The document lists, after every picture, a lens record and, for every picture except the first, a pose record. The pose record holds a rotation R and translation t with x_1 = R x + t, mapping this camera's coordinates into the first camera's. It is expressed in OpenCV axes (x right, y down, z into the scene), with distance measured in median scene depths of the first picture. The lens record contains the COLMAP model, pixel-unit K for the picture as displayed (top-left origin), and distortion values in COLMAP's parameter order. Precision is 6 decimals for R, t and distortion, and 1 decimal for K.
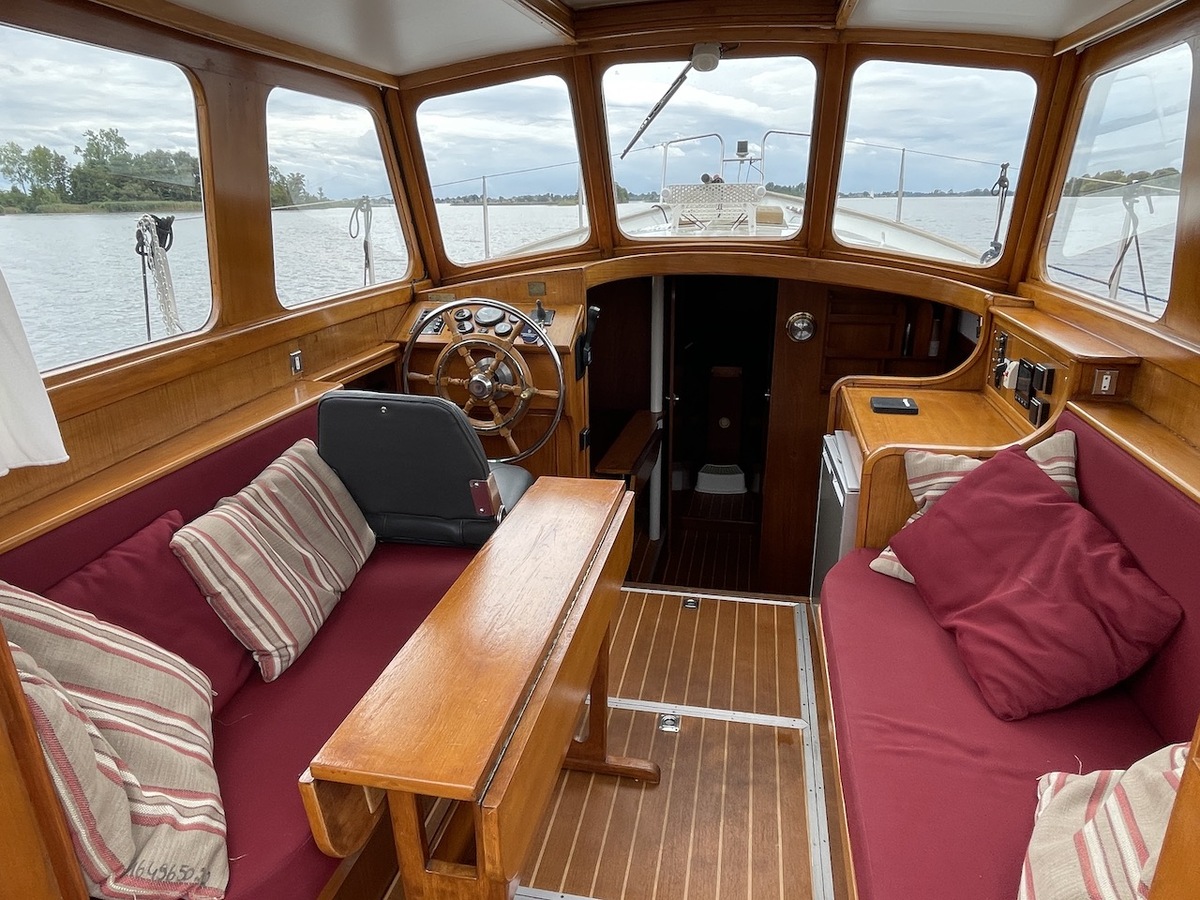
lens RADIAL K [[742.1, 0, 600.0], [0, 742.1, 450.0], [0, 0, 1]] dist [-0.009170, -0.003607]
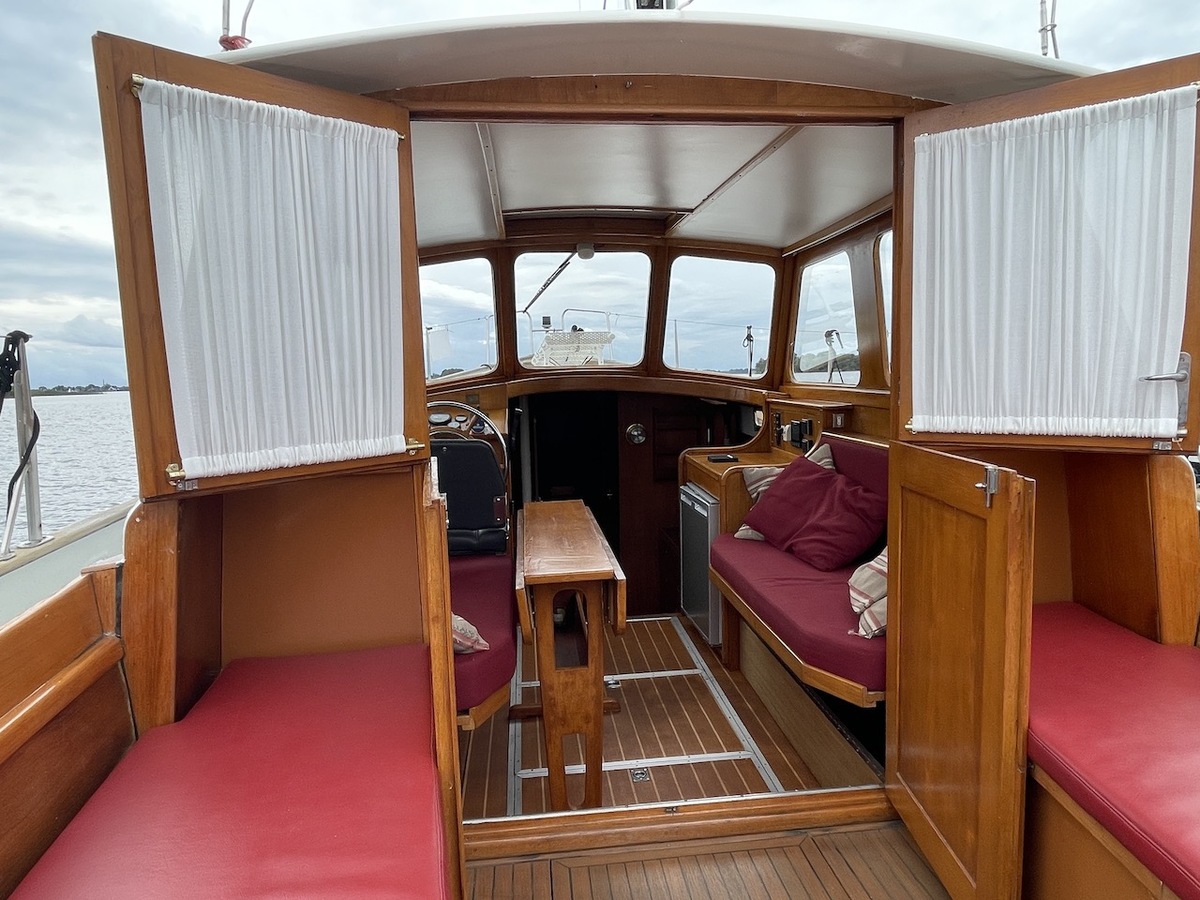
lens RADIAL K [[732.4, 0, 600.0], [0, 732.4, 450.0], [0, 0, 1]] dist [0.004168, -0.000205]
pose [[0.952948, -0.041603, 0.300266, -0.339052], [0.108561, 0.971676, -0.209906, 0.234606], [-0.283029, 0.232627, 0.930473, -0.401504]]
